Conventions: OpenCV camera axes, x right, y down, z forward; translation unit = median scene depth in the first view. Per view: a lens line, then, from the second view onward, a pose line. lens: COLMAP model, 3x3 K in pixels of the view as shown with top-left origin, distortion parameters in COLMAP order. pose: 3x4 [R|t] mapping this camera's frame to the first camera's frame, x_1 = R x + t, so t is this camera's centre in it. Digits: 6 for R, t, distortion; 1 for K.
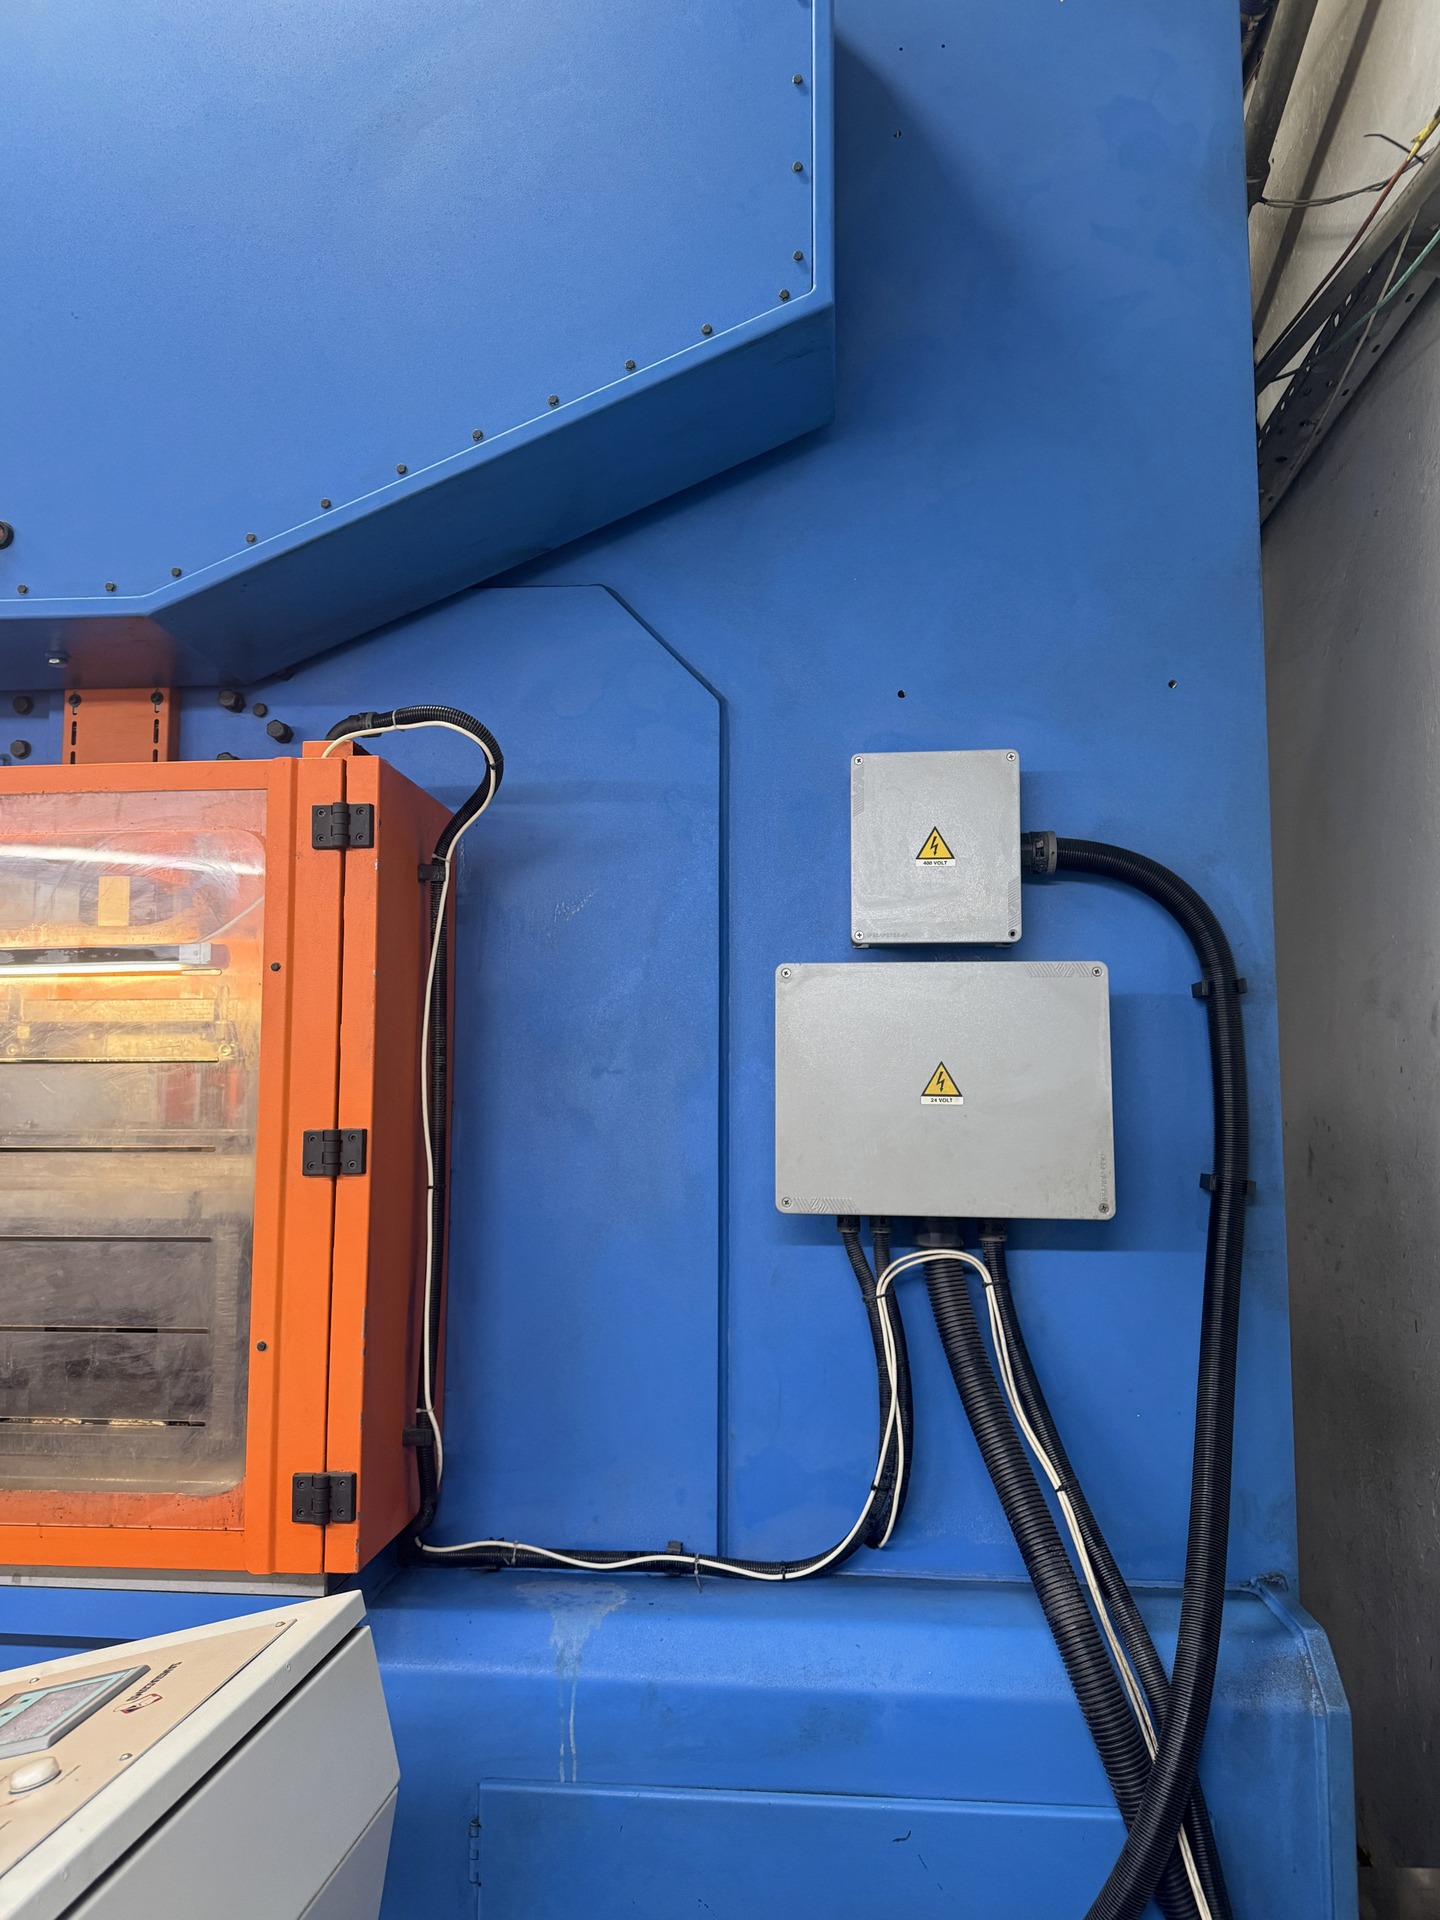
lens RADIAL K [[1420.3, 0, 725.2], [0, 1420.3, 977.7], [0, 0, 1]] dist [-0.008585, -0.011900]
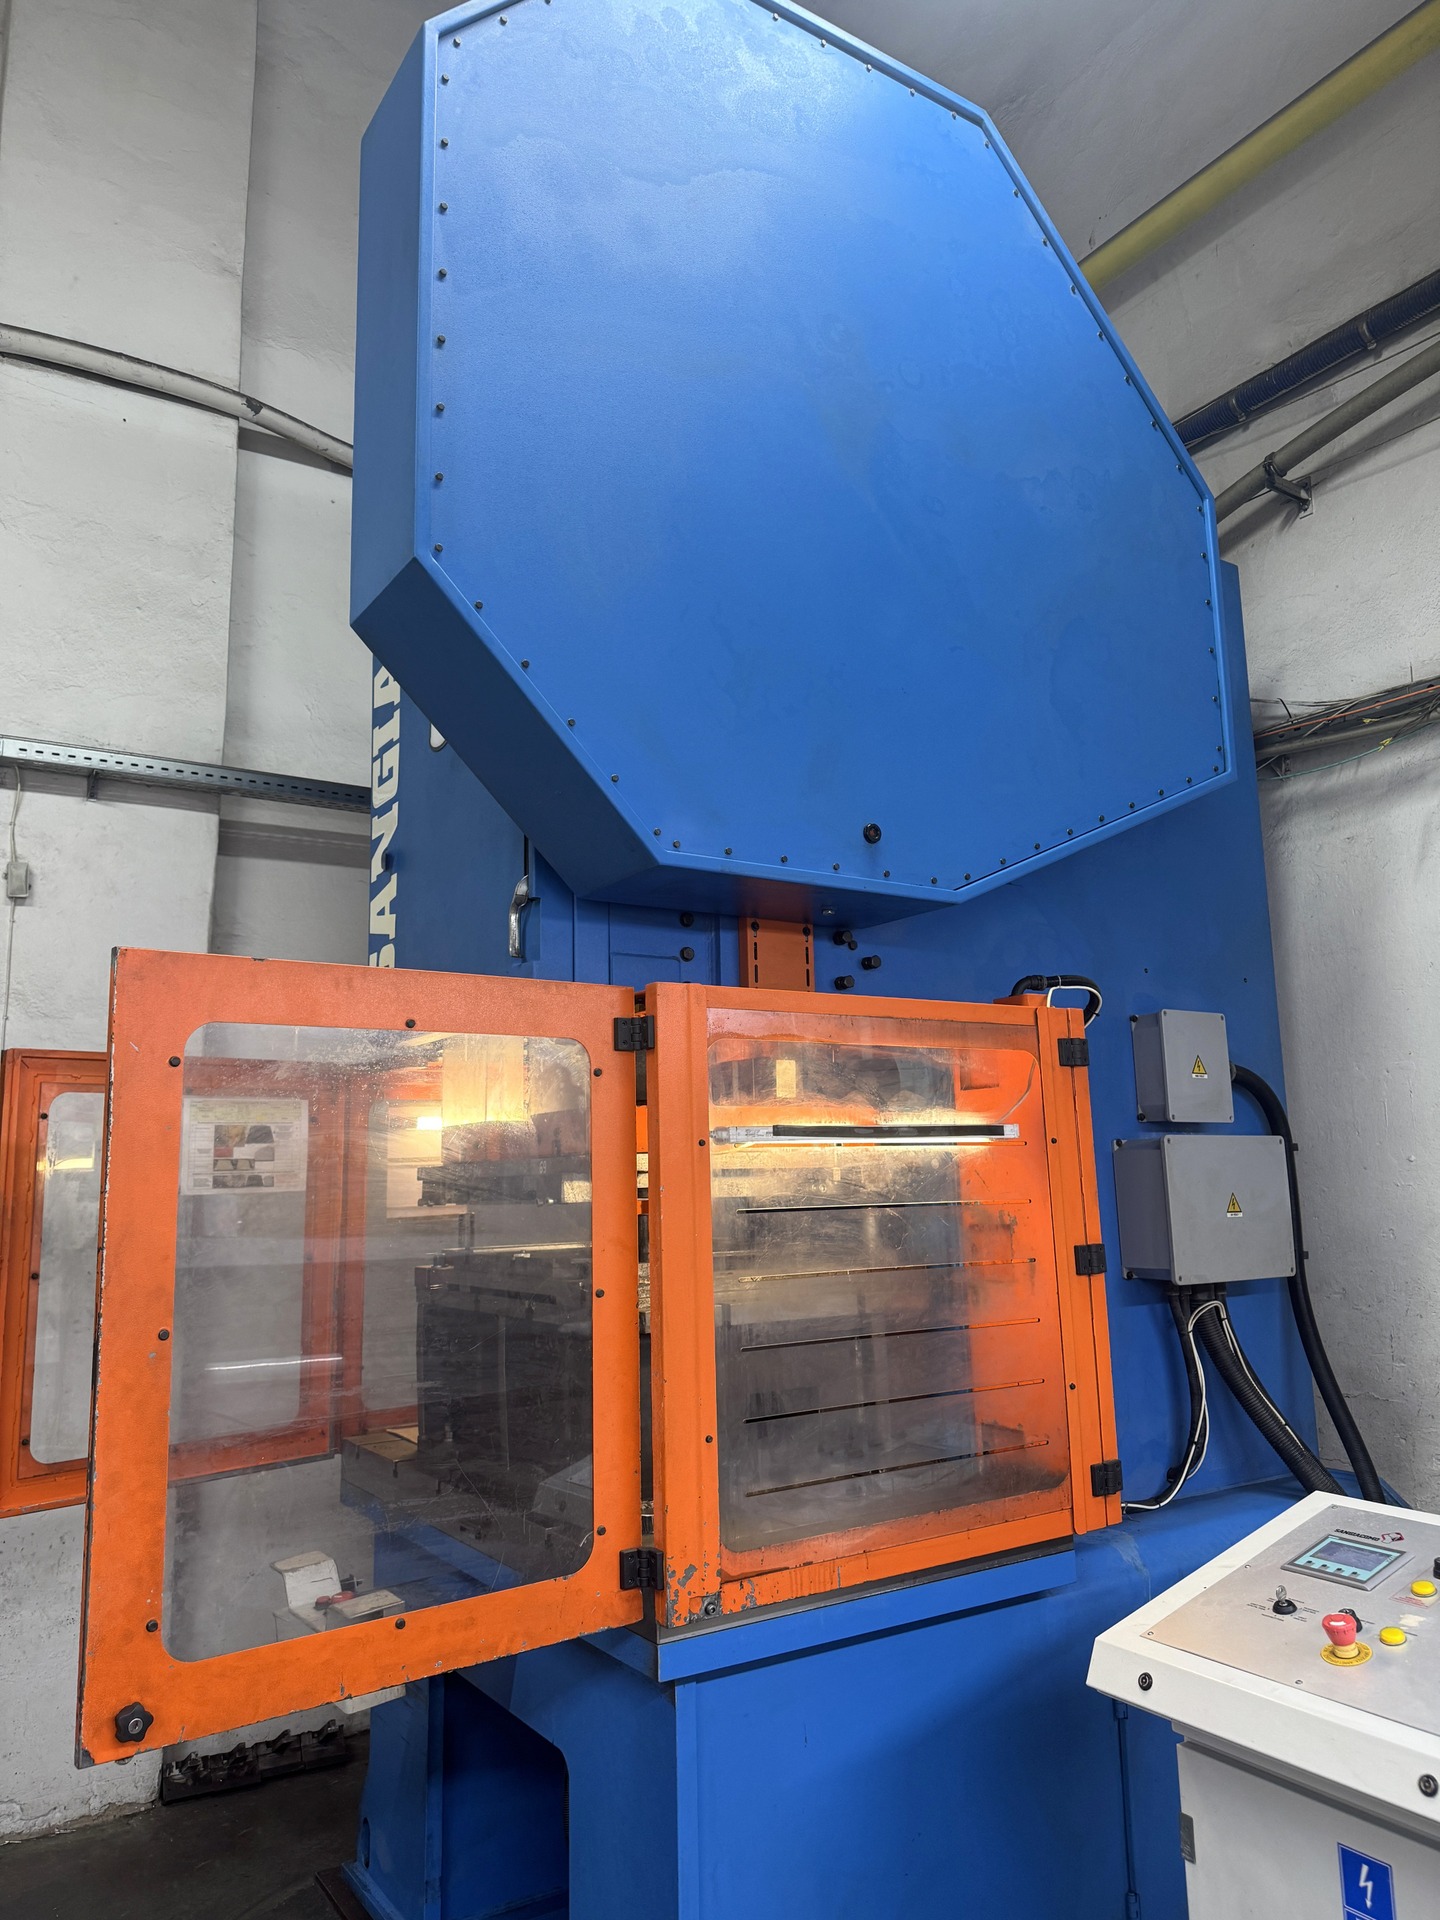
lens RADIAL K [[1420.3, 0, 725.2], [0, 1420.3, 977.7], [0, 0, 1]] dist [-0.008585, -0.011900]
pose [[0.789760, 0.071014, 0.609292, -1.381939], [-0.024448, 0.996131, -0.084412, -0.040320], [-0.612929, 0.051769, 0.788440, -0.017015]]
